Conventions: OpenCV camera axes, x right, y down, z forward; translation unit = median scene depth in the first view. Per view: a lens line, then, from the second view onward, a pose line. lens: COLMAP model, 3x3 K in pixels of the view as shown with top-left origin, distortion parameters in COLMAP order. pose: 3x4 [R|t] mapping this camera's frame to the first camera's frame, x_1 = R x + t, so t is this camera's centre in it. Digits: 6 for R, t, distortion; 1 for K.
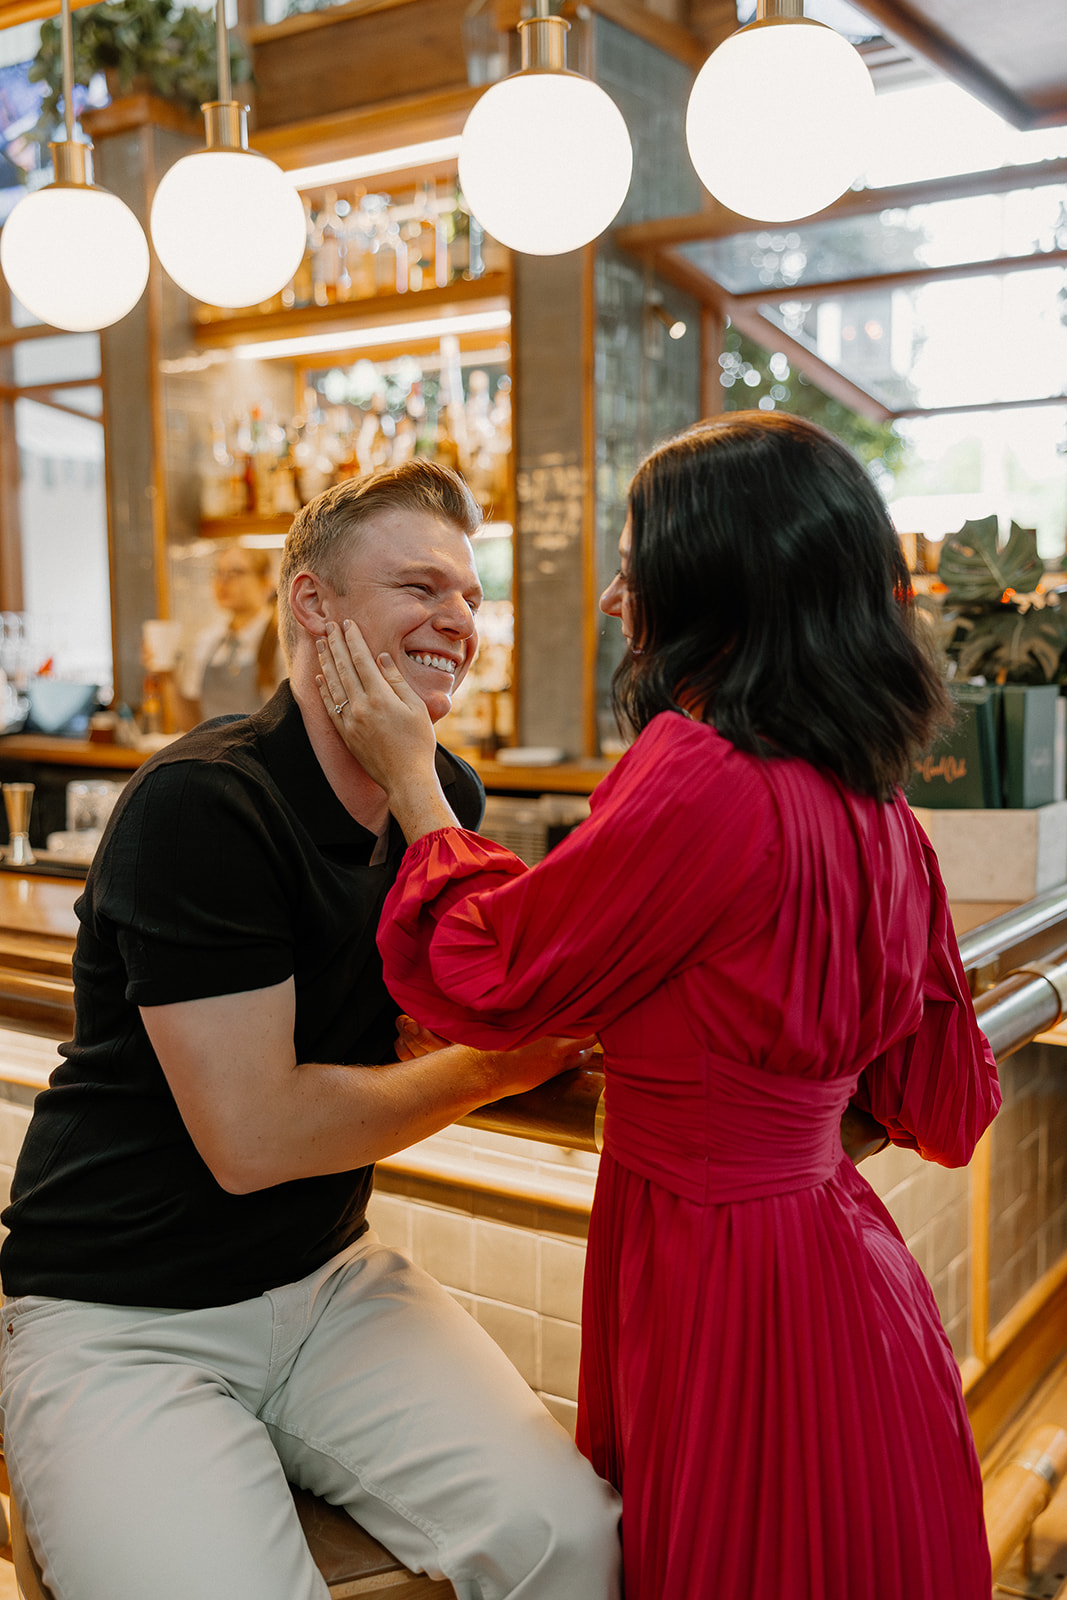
lens RADIAL K [[1615.0, 0, 533.5], [0, 1615.0, 800.0], [0, 0, 1]] dist [0.022705, -0.006543]
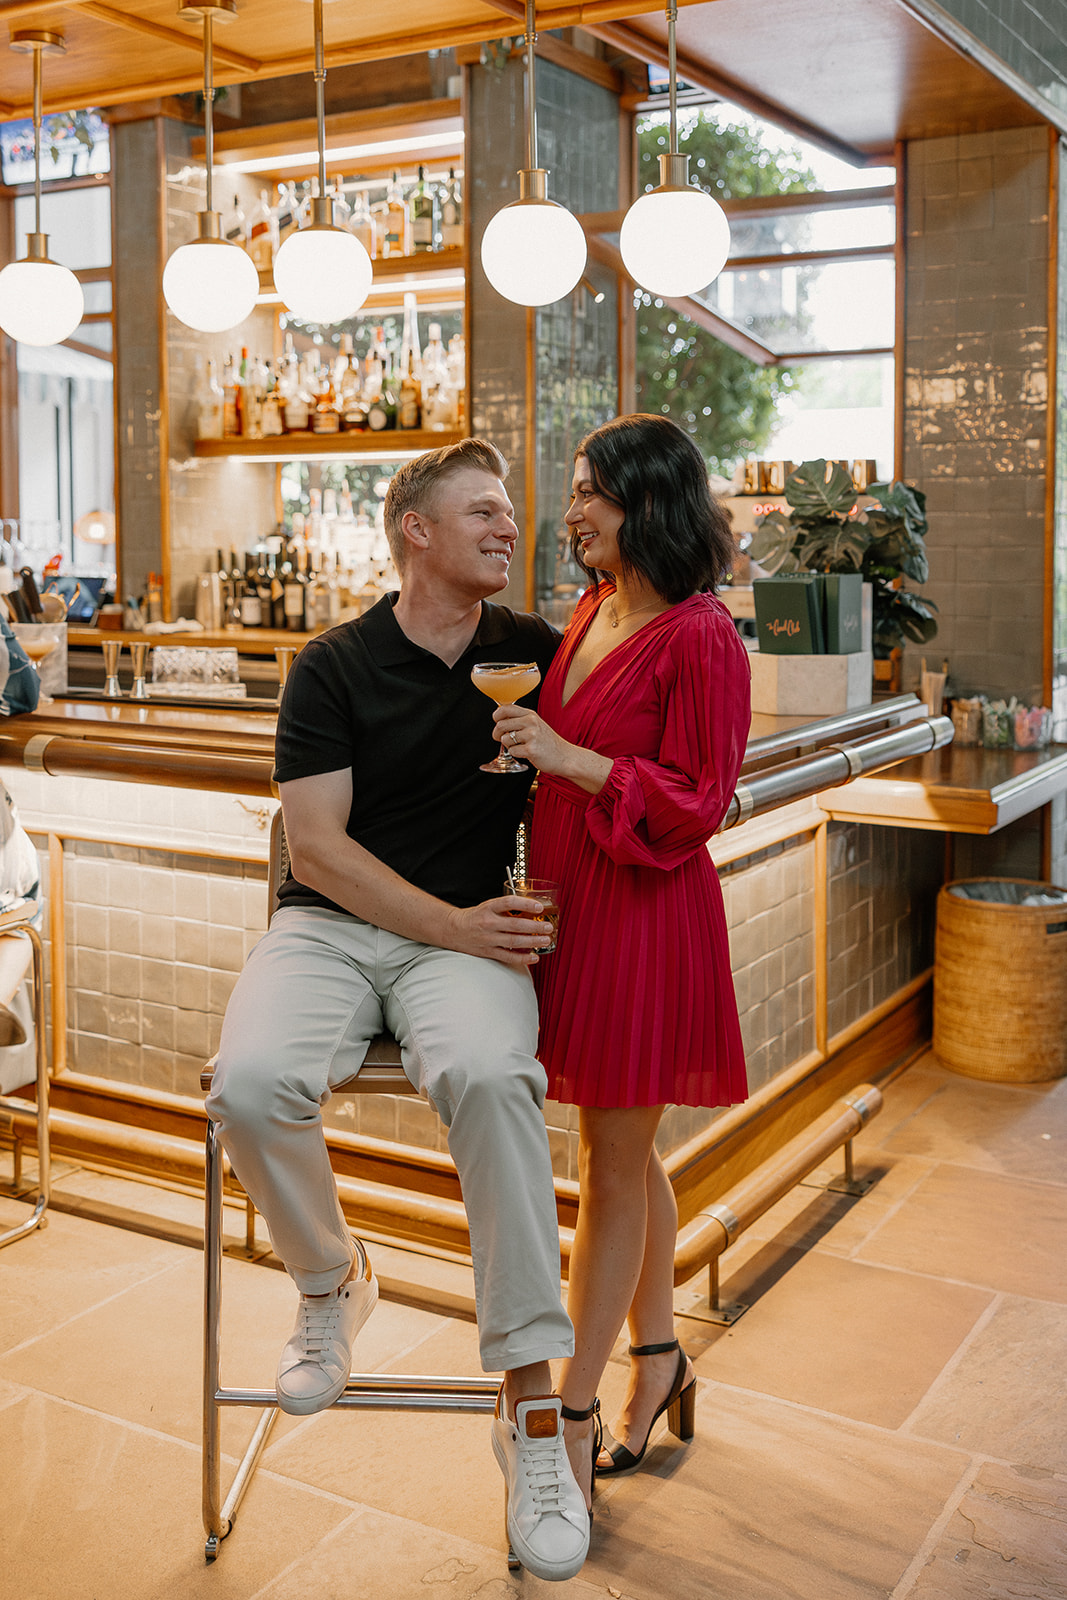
lens RADIAL K [[1720.0, 0, 529.3], [0, 1720.0, 614.1], [0, 0, 1]] dist [-0.006723, -0.004412]
pose [[0.998225, 0.003963, 0.059425, -0.062642], [-0.000428, 0.998235, -0.059390, 0.049072], [-0.059556, 0.059260, 0.996464, -0.453455]]
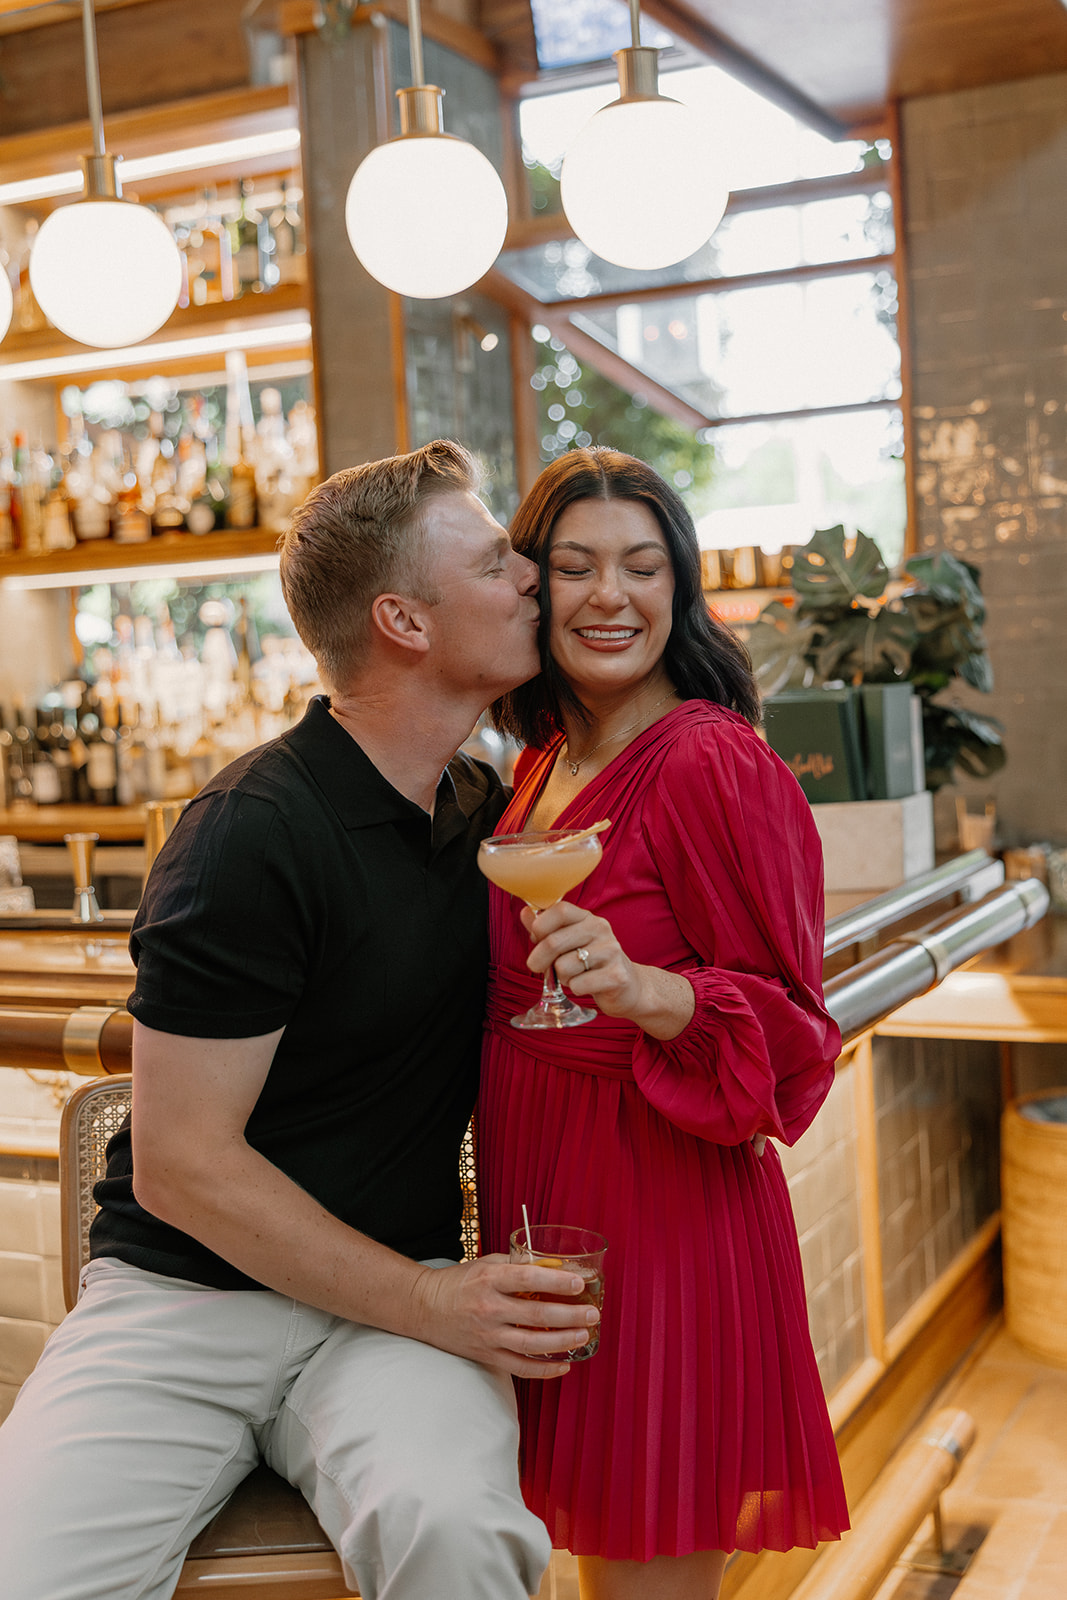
lens RADIAL K [[1976.3, 0, 536.8], [0, 1976.3, 772.4], [0, 0, 1]] dist [0.004265, 0.032315]
pose [[0.989943, -0.049283, 0.132606, -0.071107], [0.056914, 0.996897, -0.054386, 0.034286], [-0.129514, 0.061386, 0.989676, -0.185860]]
